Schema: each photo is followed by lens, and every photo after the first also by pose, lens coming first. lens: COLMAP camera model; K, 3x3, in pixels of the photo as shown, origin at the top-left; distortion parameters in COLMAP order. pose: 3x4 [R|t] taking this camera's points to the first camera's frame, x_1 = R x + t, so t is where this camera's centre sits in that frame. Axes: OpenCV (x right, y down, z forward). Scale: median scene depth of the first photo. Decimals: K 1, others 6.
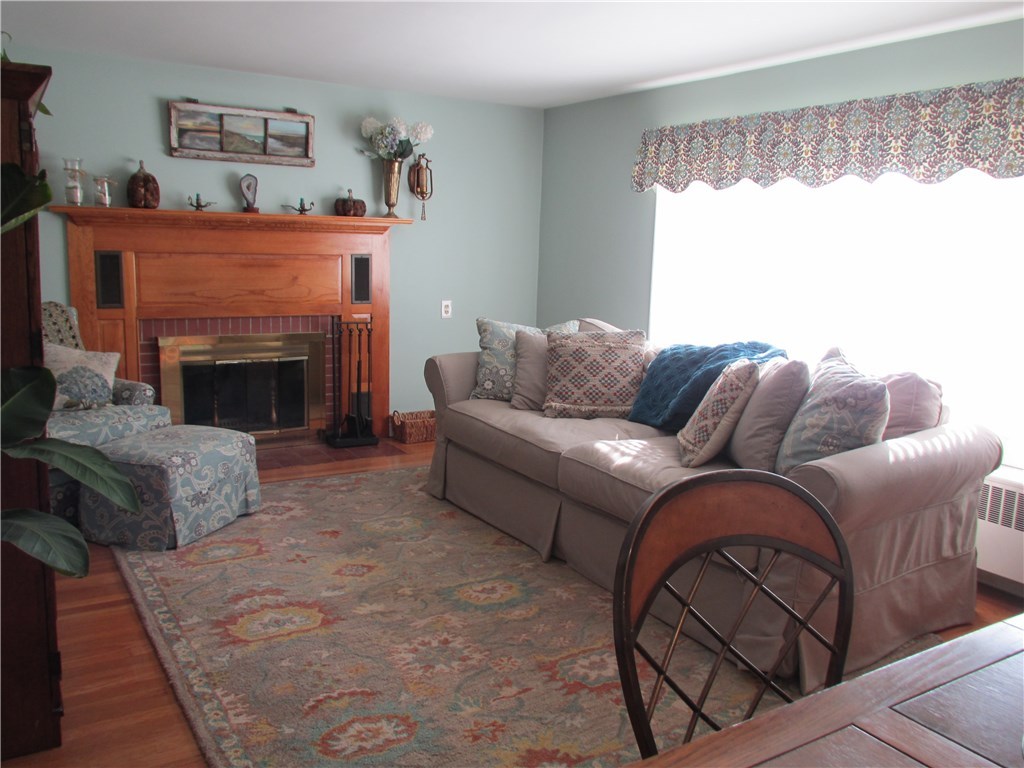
lens RADIAL K [[857.9, 0, 512.0], [0, 857.9, 384.0], [0, 0, 1]] dist [-0.017740, 0.005624]
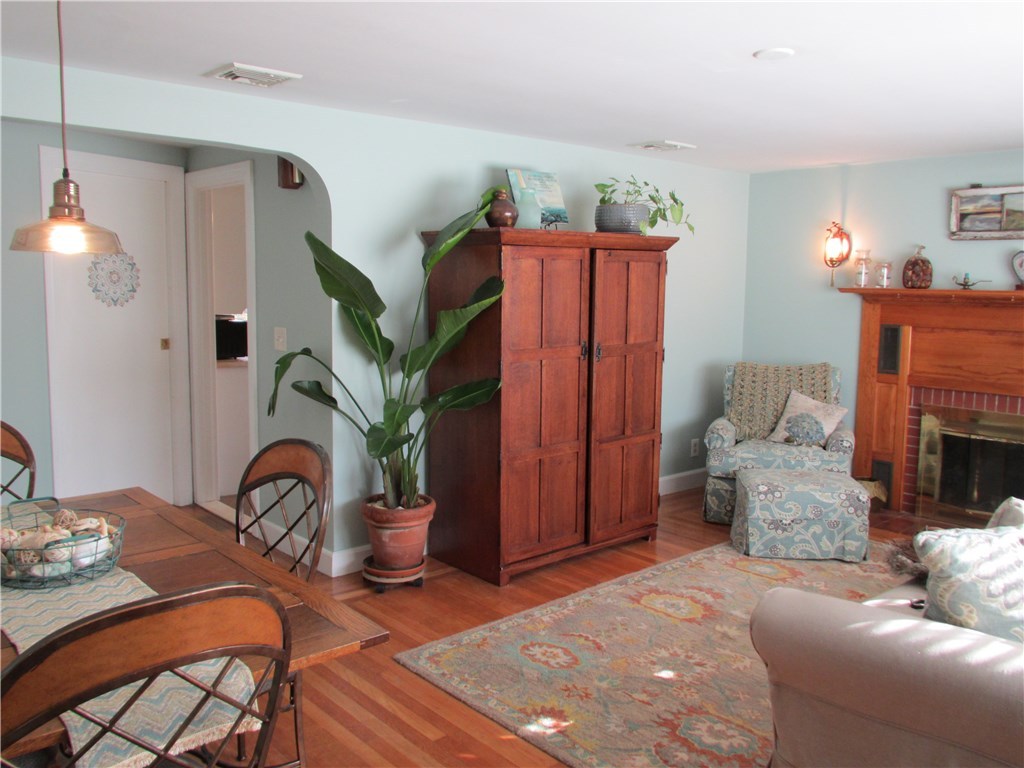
lens RADIAL K [[857.9, 0, 512.0], [0, 857.9, 384.0], [0, 0, 1]] dist [-0.017740, 0.005624]
pose [[0.164156, 0.089899, -0.982329, 0.588645], [-0.172314, 0.983140, 0.061178, -0.057493], [0.971267, 0.159227, 0.176880, 0.298152]]
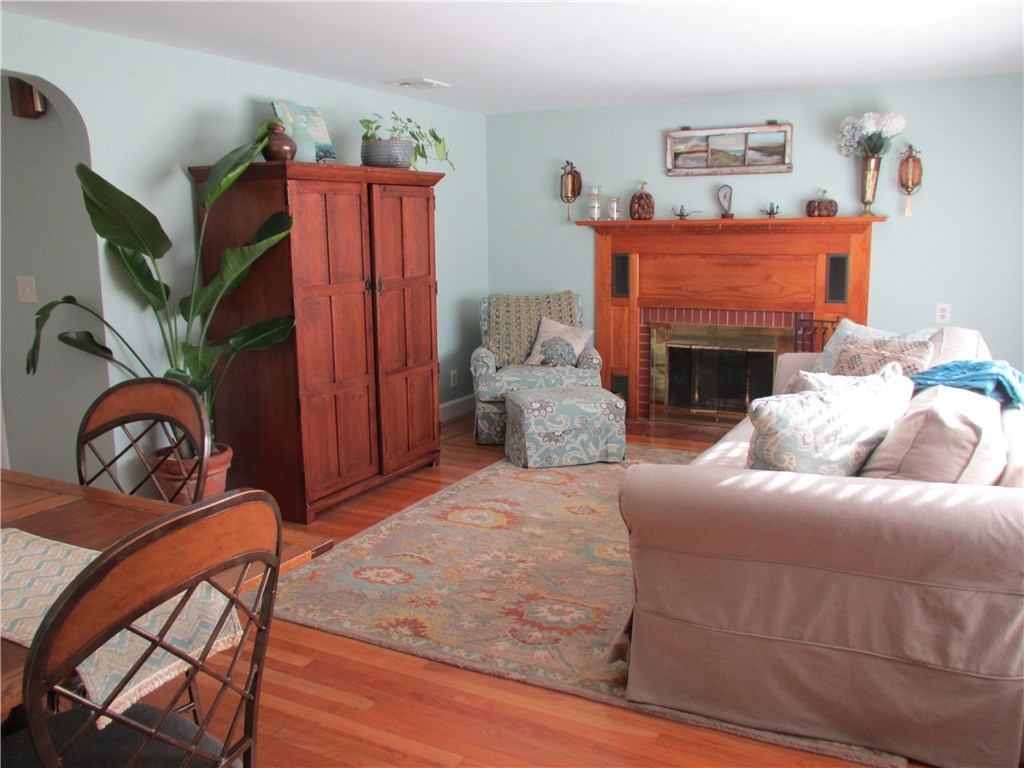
lens RADIAL K [[857.9, 0, 512.0], [0, 857.9, 384.0], [0, 0, 1]] dist [-0.017740, 0.005624]
pose [[0.500074, 0.117078, -0.858032, 0.586170], [-0.118846, 0.990722, 0.065918, -0.023845], [0.857789, 0.069010, 0.509349, 0.197656]]
